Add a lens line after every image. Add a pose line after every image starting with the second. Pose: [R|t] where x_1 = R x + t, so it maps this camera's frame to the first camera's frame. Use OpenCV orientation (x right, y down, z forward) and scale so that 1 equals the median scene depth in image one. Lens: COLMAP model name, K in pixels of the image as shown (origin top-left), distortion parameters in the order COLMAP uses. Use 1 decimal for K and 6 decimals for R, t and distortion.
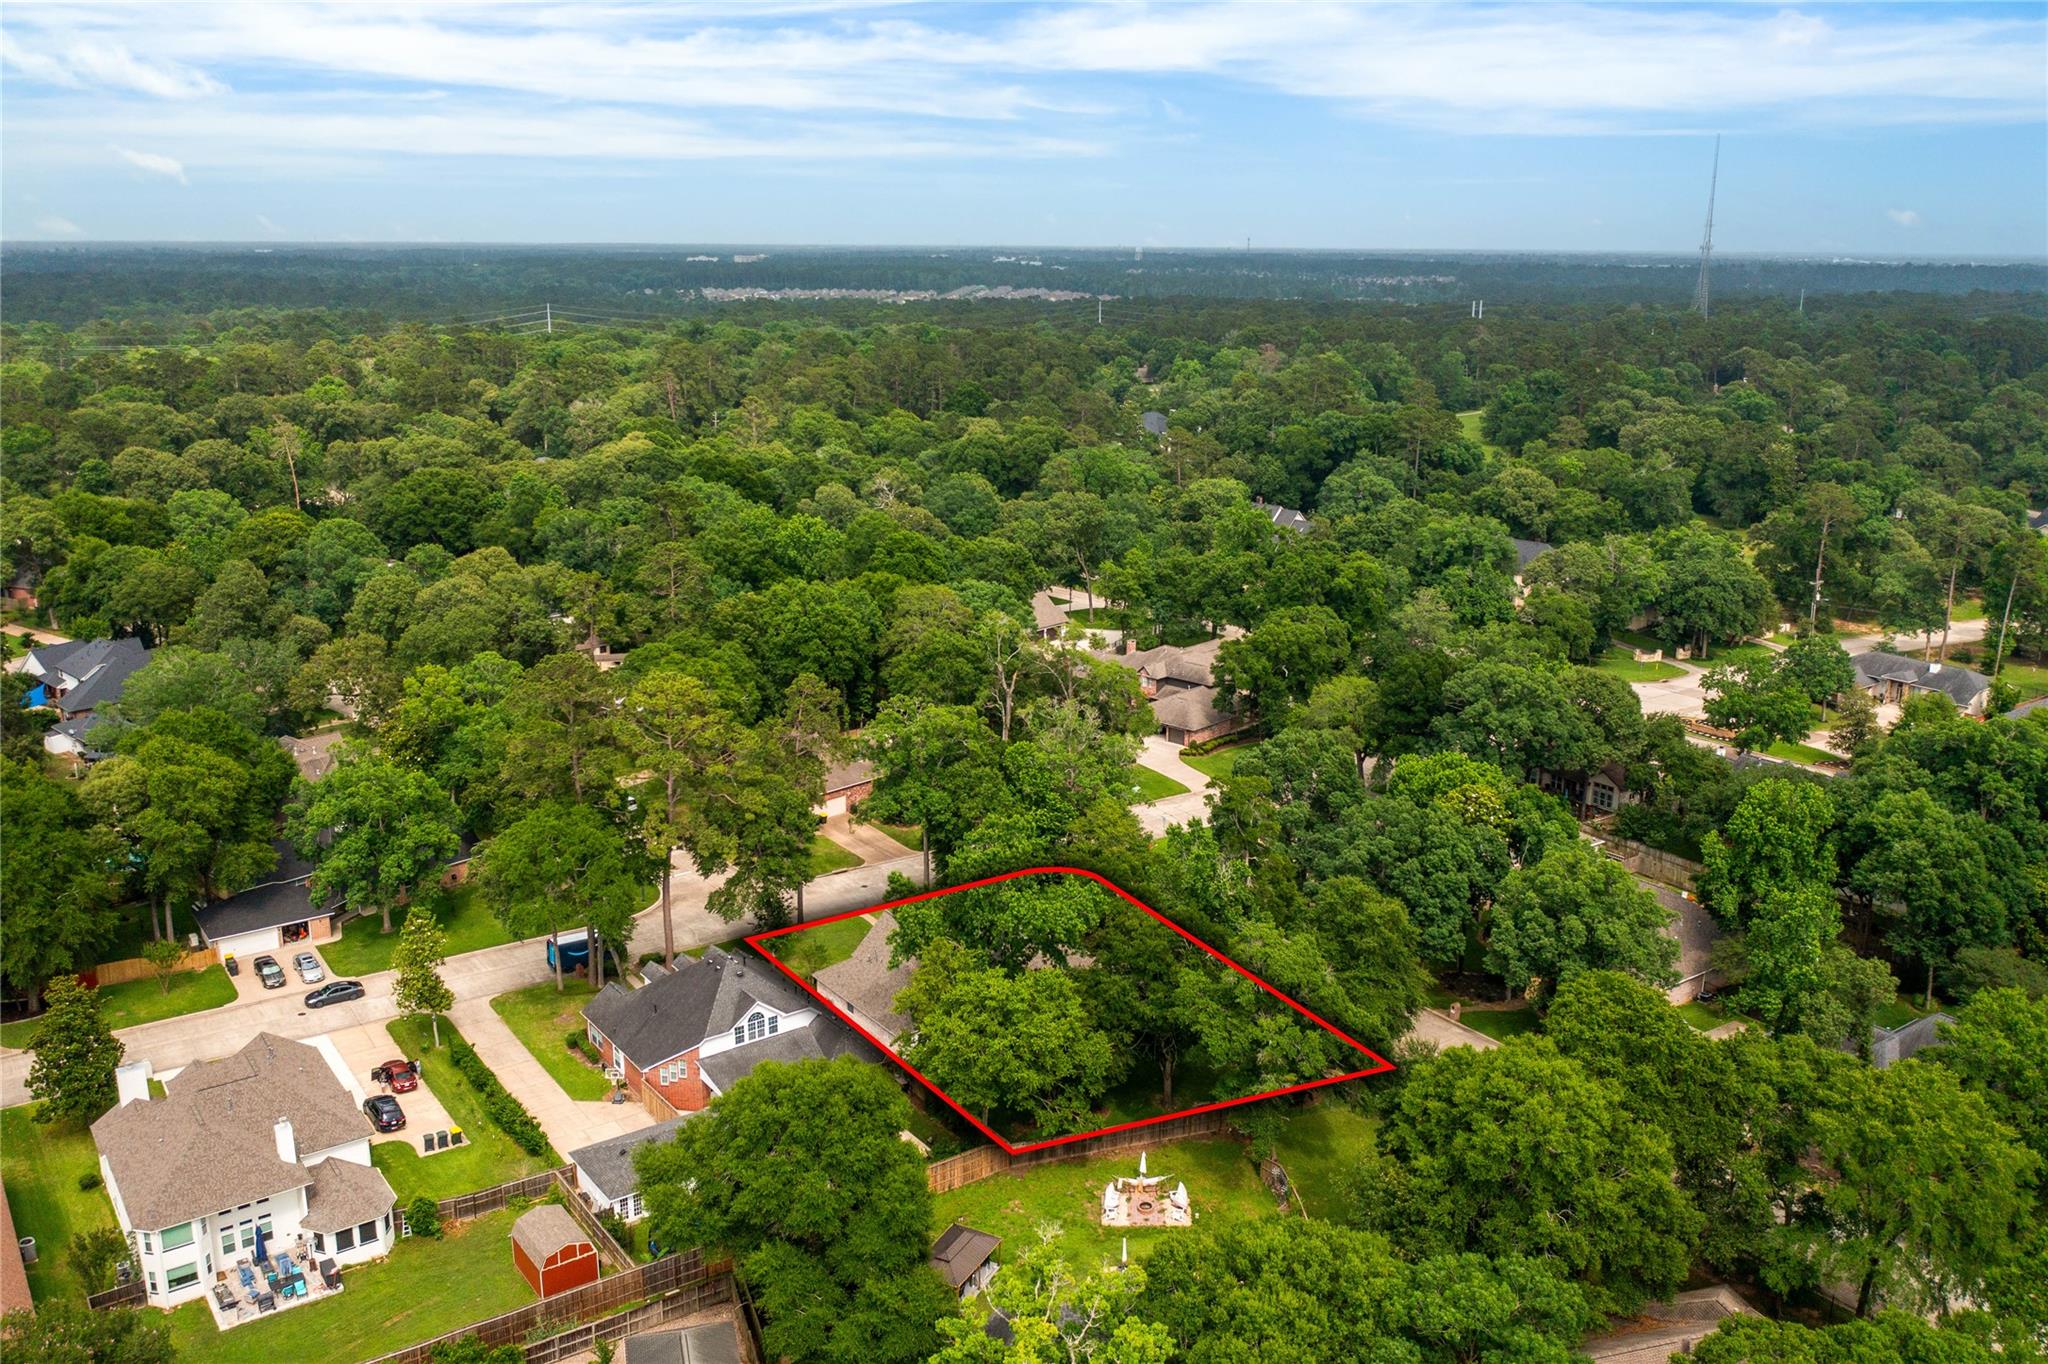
lens RADIAL K [[1640.1, 0, 1015.7], [0, 1640.1, 682.0], [0, 0, 1]] dist [-0.013646, 0.006464]
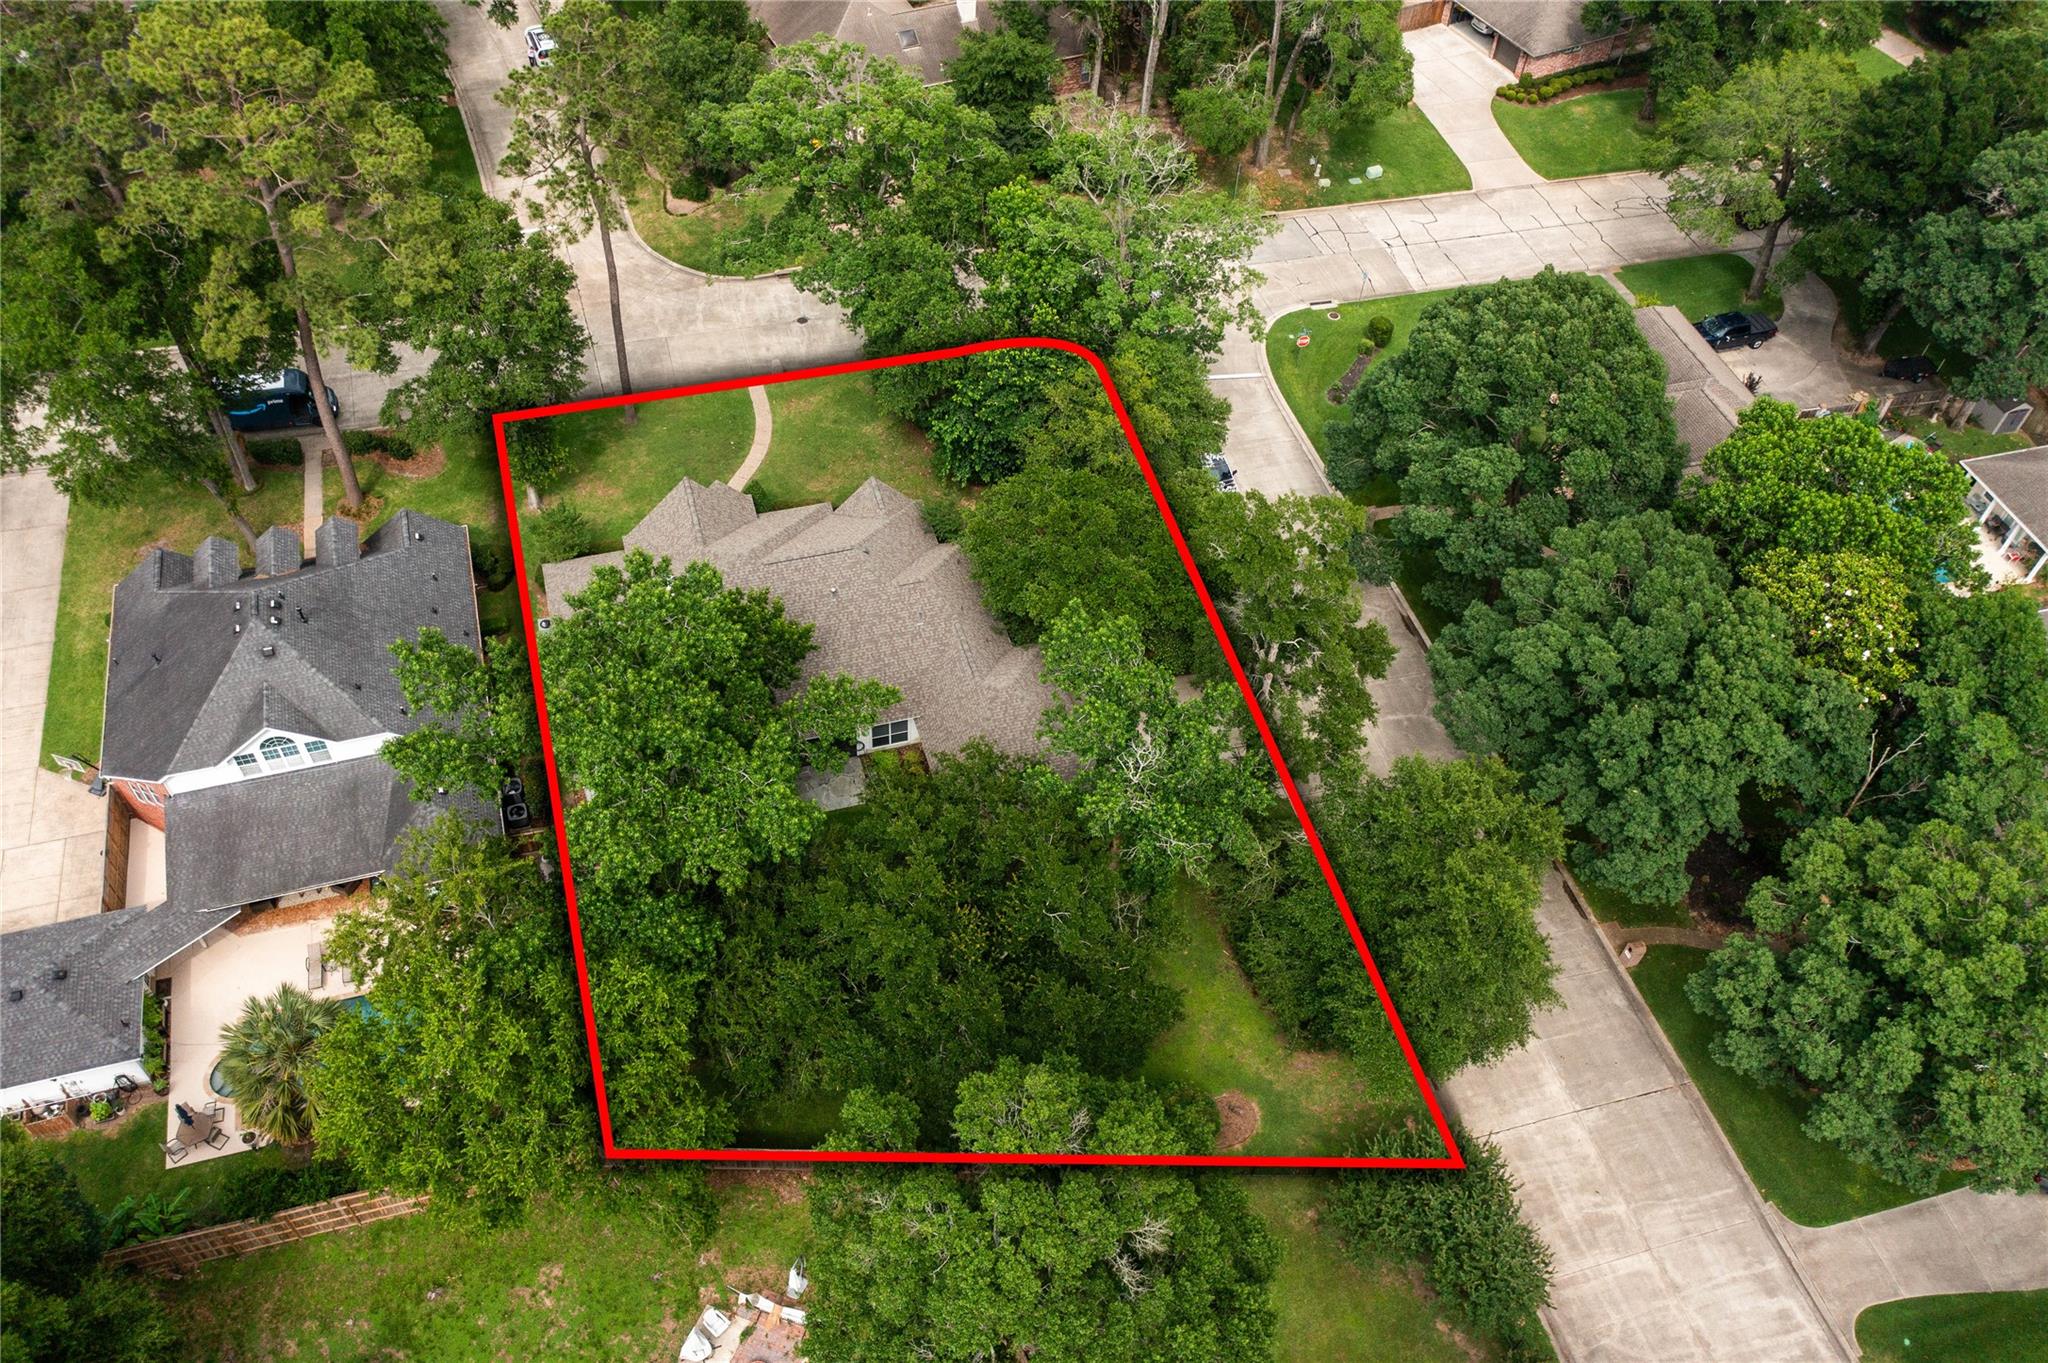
lens RADIAL K [[1640.1, 0, 1015.7], [0, 1640.1, 681.5], [0, 0, 1]] dist [-0.013646, 0.006464]
pose [[0.944442, 0.285641, -0.162597, 0.092979], [-0.147628, 0.810651, 0.566613, -0.093573], [0.293658, -0.511130, 0.807782, 0.361238]]
